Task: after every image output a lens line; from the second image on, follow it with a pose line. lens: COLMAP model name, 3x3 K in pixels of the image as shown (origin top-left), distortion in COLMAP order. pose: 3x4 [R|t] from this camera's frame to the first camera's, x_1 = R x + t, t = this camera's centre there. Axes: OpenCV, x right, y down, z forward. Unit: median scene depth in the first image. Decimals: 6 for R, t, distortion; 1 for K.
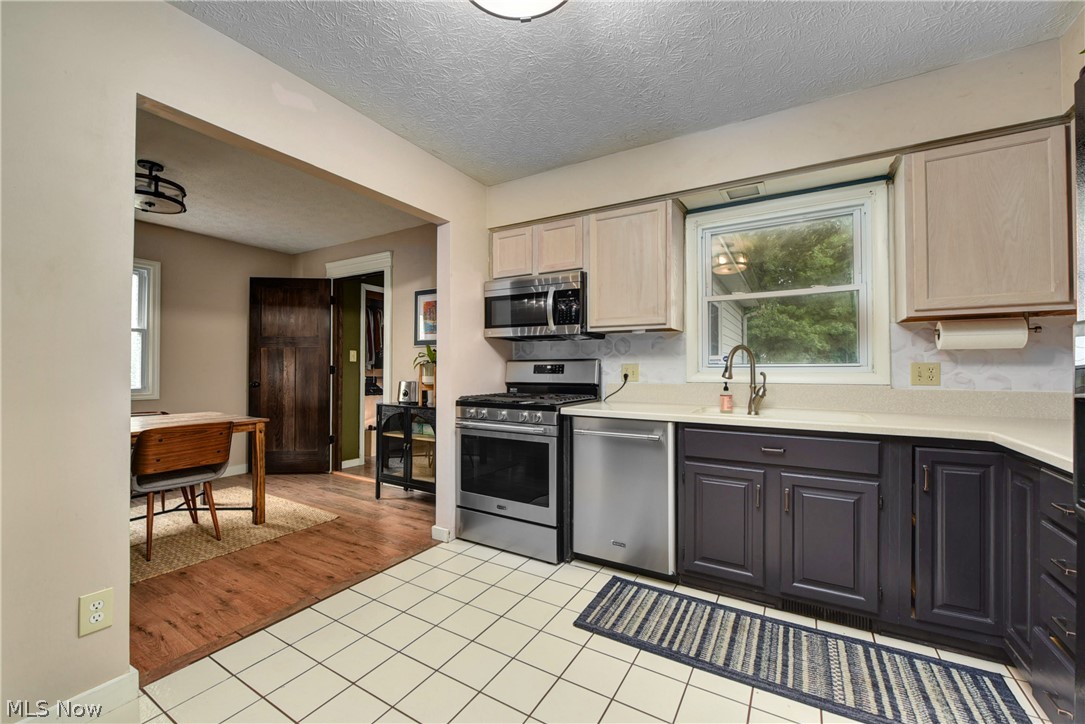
lens RADIAL K [[431.4, 0, 546.8], [0, 431.4, 364.2], [0, 0, 1]] dist [-0.000555, 0.000010]
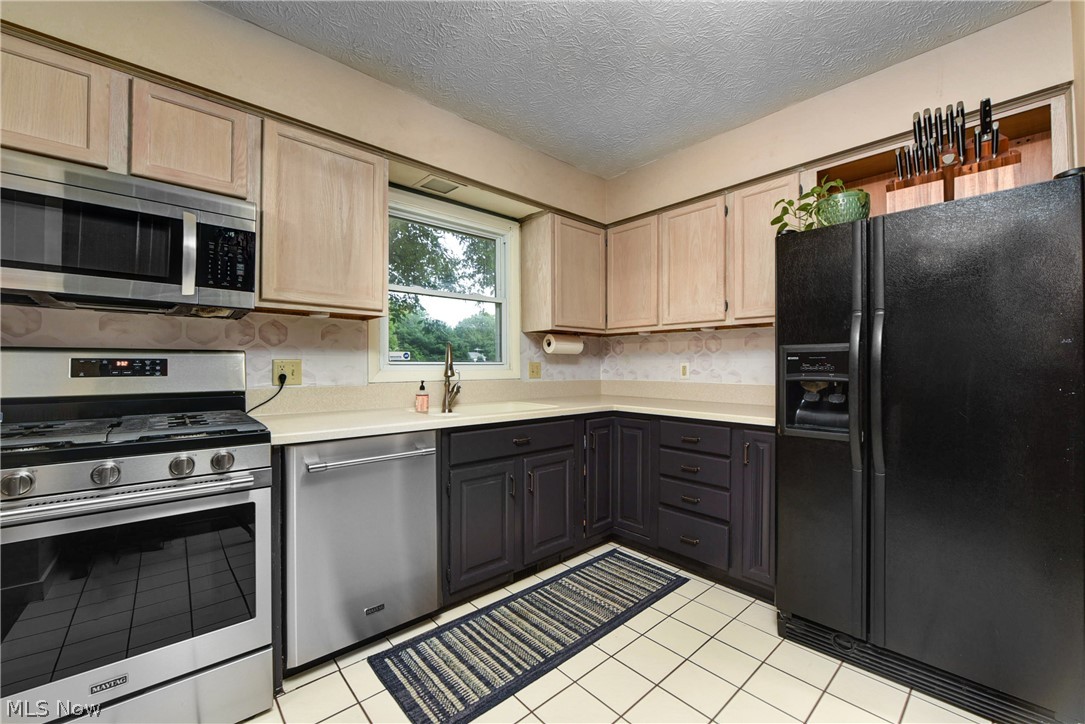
lens RADIAL K [[431.4, 0, 544.3], [0, 431.4, 363.8], [0, 0, 1]] dist [-0.000555, 0.000010]
pose [[0.314689, 0.004220, 0.949185, -0.469483], [-0.010391, 0.999946, -0.001001, 0.003221], [-0.949138, -0.009549, 0.314716, 0.549435]]
